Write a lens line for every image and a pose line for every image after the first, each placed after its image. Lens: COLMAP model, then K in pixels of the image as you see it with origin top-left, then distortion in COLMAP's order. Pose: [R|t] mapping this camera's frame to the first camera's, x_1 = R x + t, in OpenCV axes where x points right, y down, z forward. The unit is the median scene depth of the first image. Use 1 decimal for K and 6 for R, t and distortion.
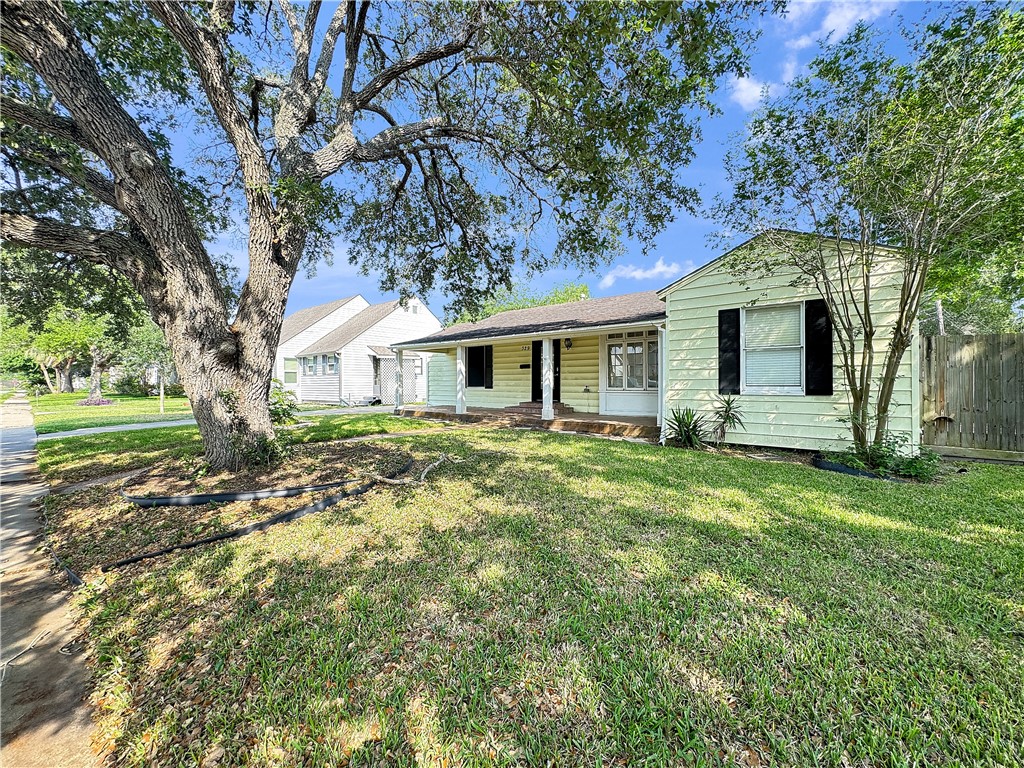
lens RADIAL K [[417.0, 0, 511.7], [0, 417.0, 384.2], [0, 0, 1]] dist [-0.000484, 0.000127]
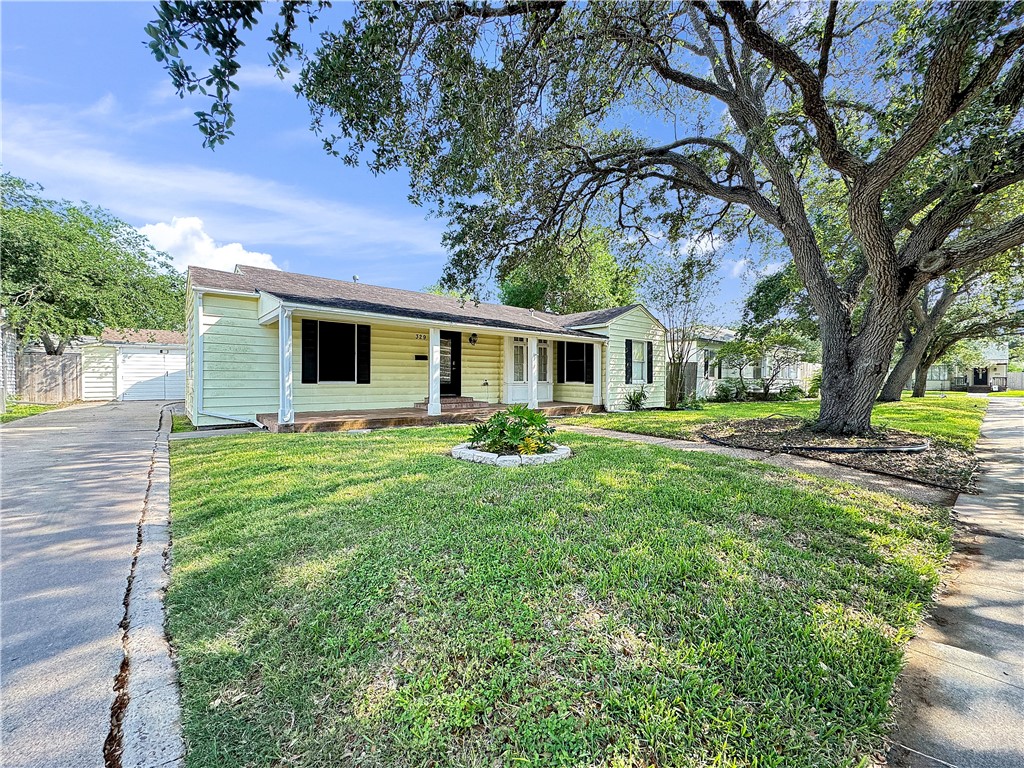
lens RADIAL K [[417.0, 0, 511.7], [0, 417.0, 382.7], [0, 0, 1]] dist [-0.000484, 0.000127]
pose [[0.225422, -0.006554, 0.974239, -0.833255], [-0.004922, 0.999957, 0.007865, 0.002042], [-0.974249, -0.006568, 0.225380, 0.657712]]
